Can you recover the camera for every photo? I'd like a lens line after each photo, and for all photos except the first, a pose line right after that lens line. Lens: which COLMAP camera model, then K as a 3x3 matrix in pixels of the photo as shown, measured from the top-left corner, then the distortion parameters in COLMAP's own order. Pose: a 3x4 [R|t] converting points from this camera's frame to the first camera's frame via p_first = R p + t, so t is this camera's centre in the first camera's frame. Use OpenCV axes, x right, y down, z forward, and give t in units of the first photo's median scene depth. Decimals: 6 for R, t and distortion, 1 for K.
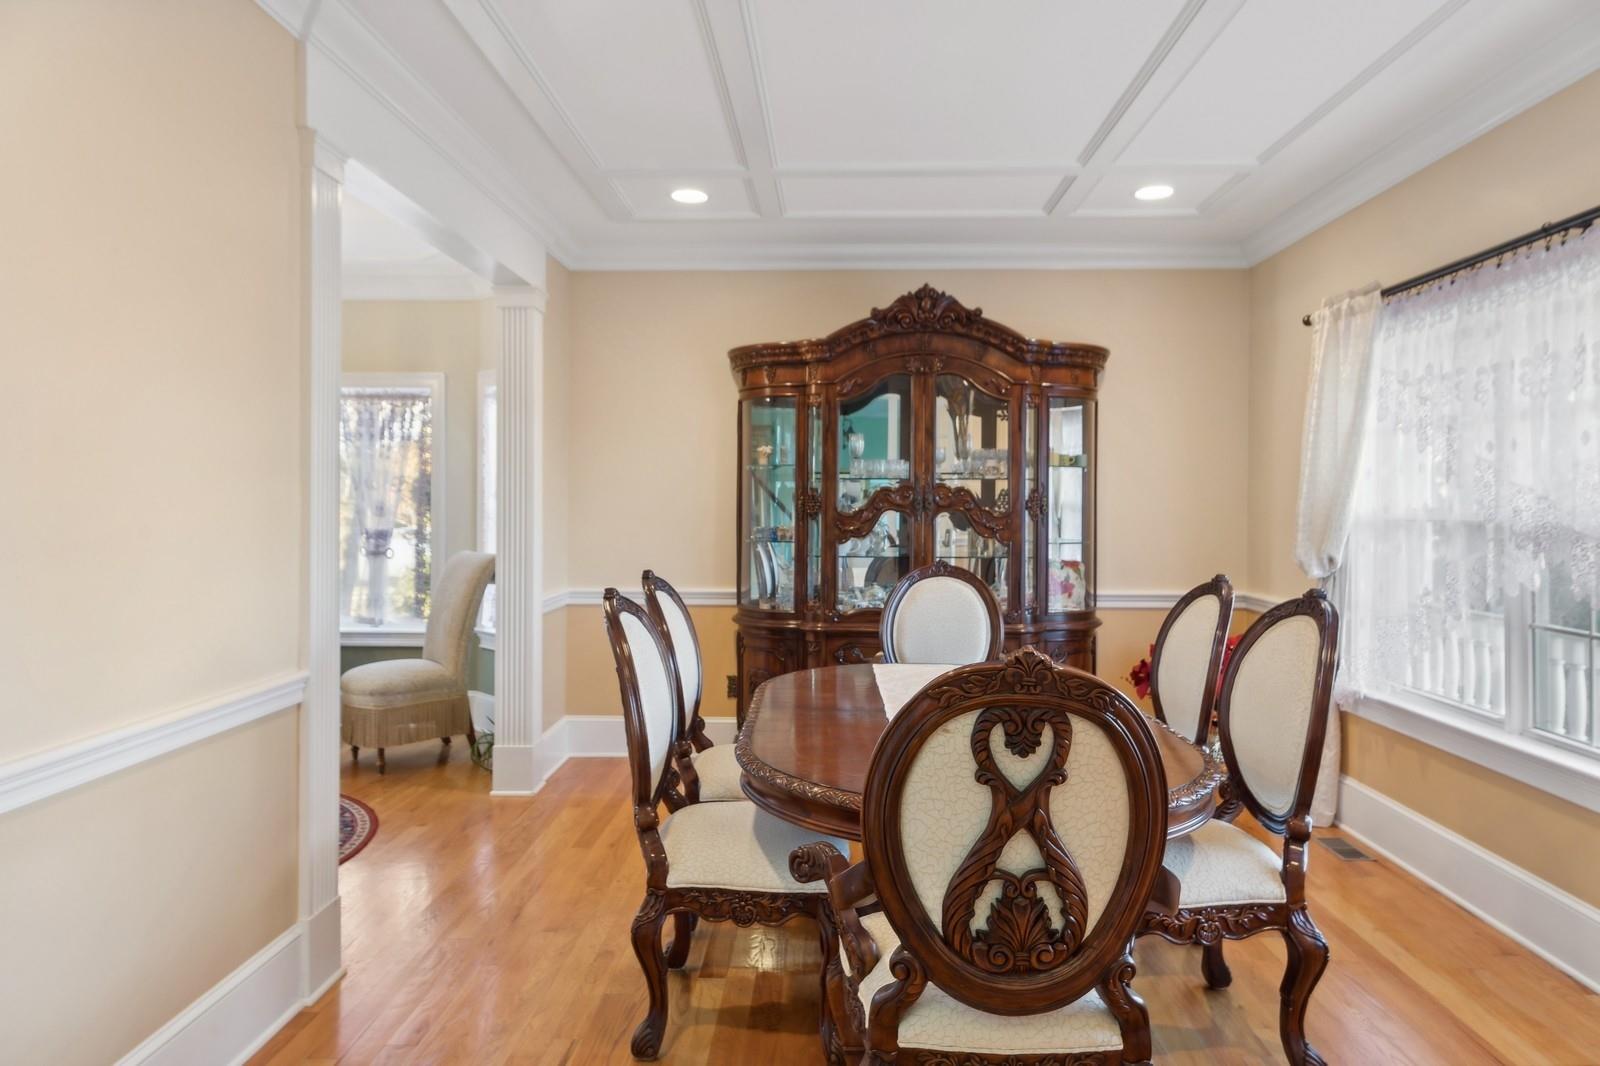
lens RADIAL K [[1072.6, 0, 801.2], [0, 1072.6, 503.0], [0, 0, 1]] dist [0.001164, 0.000156]
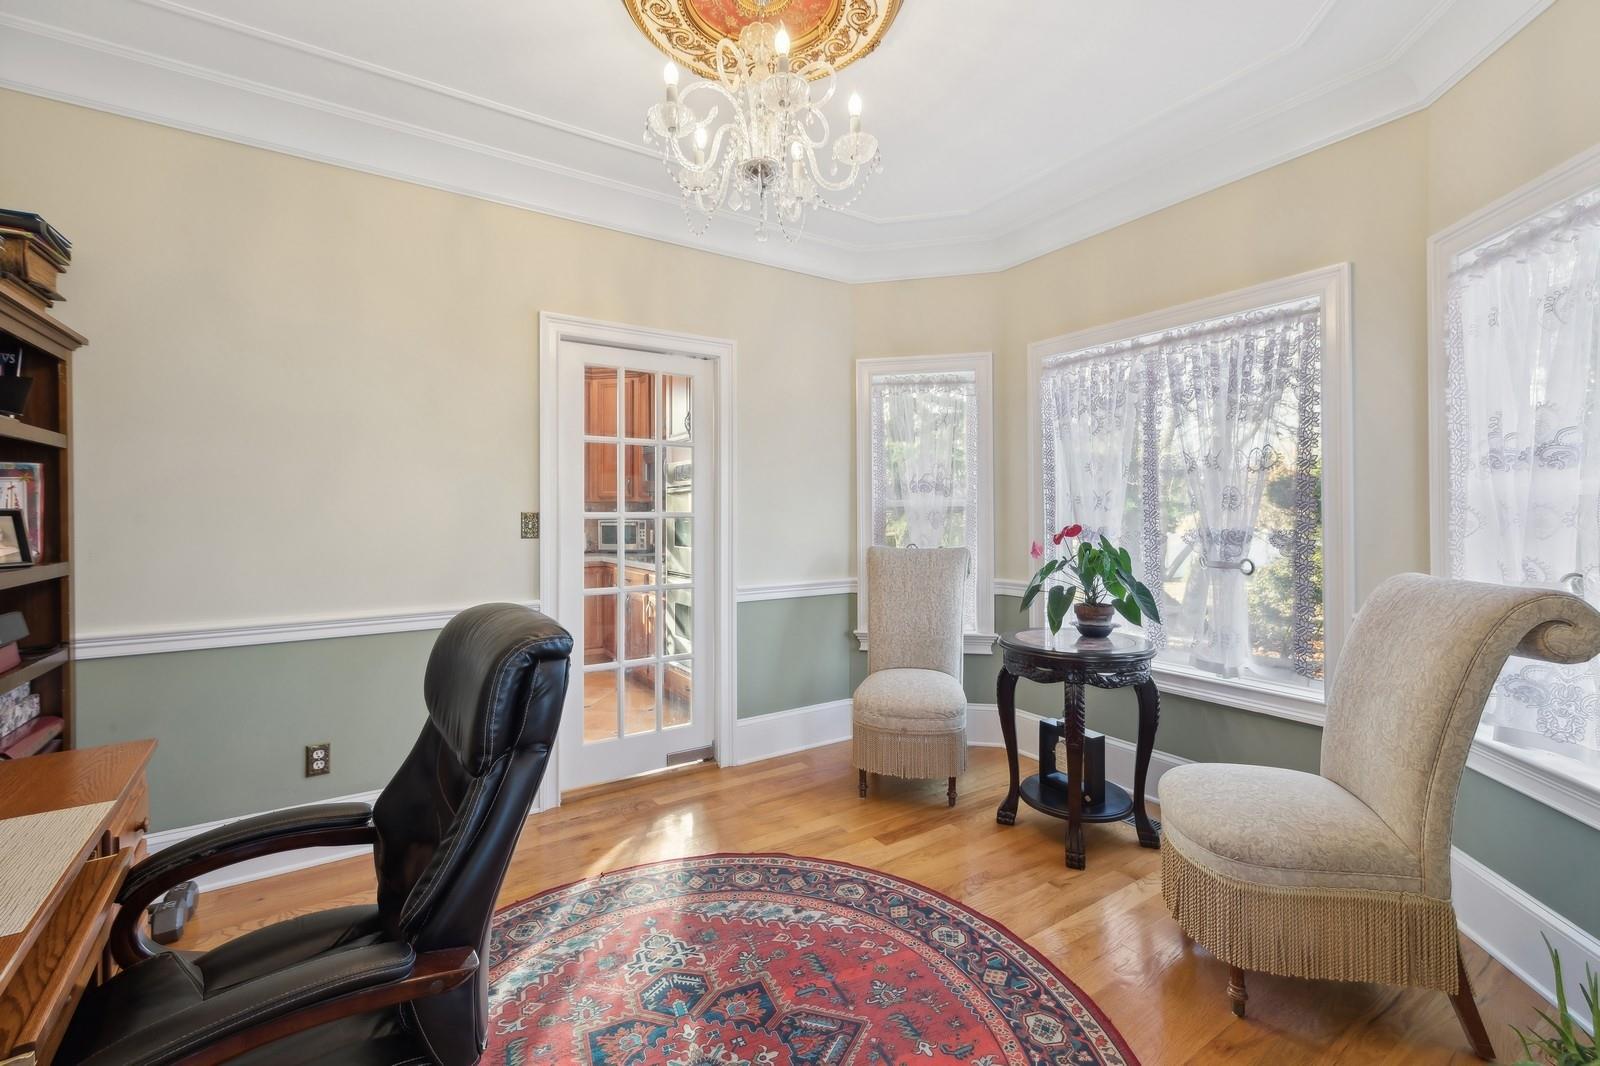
lens RADIAL K [[654.2, 0, 807.9], [0, 654.2, 507.5], [0, 0, 1]] dist [-0.000751, -0.000624]
pose [[0.578971, -0.011515, -0.815267, -0.218212], [0.008580, 0.999931, -0.008030, 0.012994], [0.815303, -0.002346, 0.579030, 0.562825]]
